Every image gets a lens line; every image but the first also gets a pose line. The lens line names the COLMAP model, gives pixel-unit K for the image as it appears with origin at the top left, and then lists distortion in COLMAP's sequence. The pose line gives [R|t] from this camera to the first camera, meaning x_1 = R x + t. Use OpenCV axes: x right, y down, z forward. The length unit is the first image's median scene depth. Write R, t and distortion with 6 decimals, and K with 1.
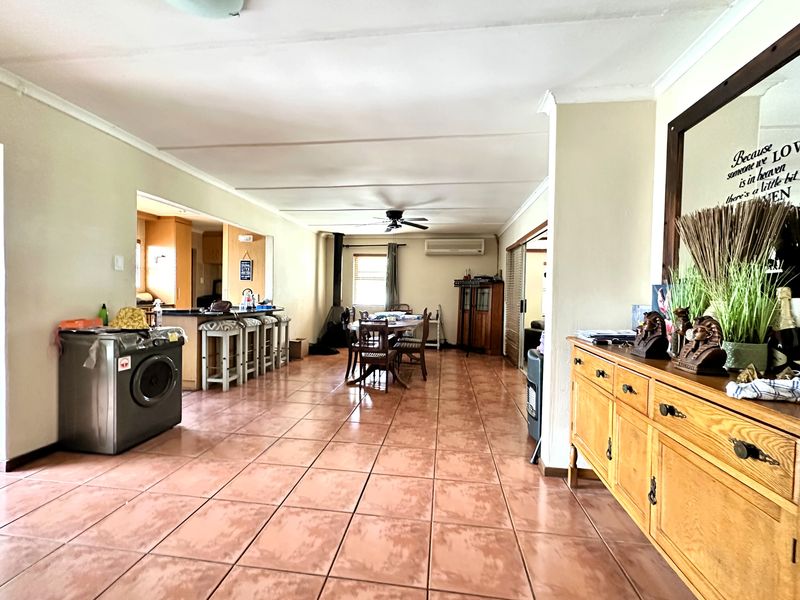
lens RADIAL K [[324.6, 0, 400.0], [0, 324.6, 300.0], [0, 0, 1]] dist [-0.000051, -0.000011]
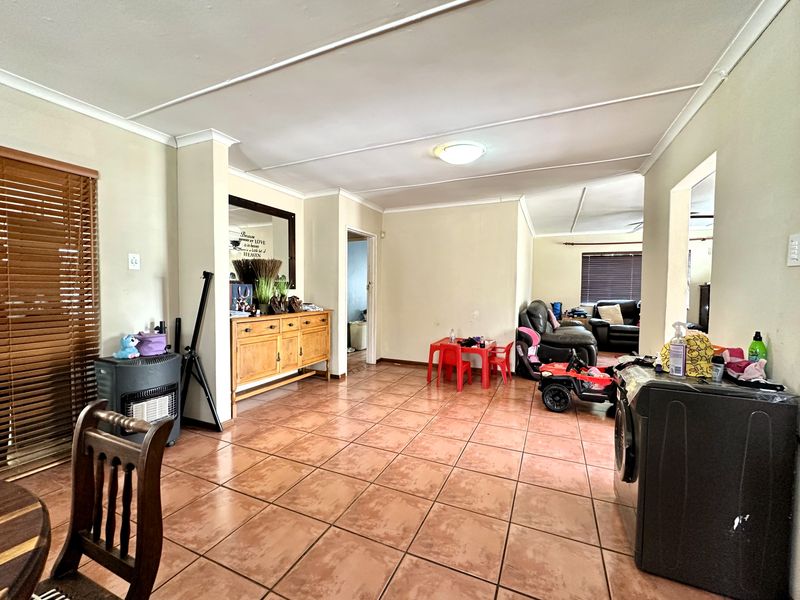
lens RADIAL K [[334.4, 0, 402.3], [0, 334.4, 306.0], [0, 0, 1]] dist [0.000000, -0.000015]
pose [[-0.954520, -0.042717, 0.295071, -0.976040], [-0.020639, 0.996776, 0.077535, -0.113998], [-0.297432, 0.067919, -0.952324, 3.327451]]
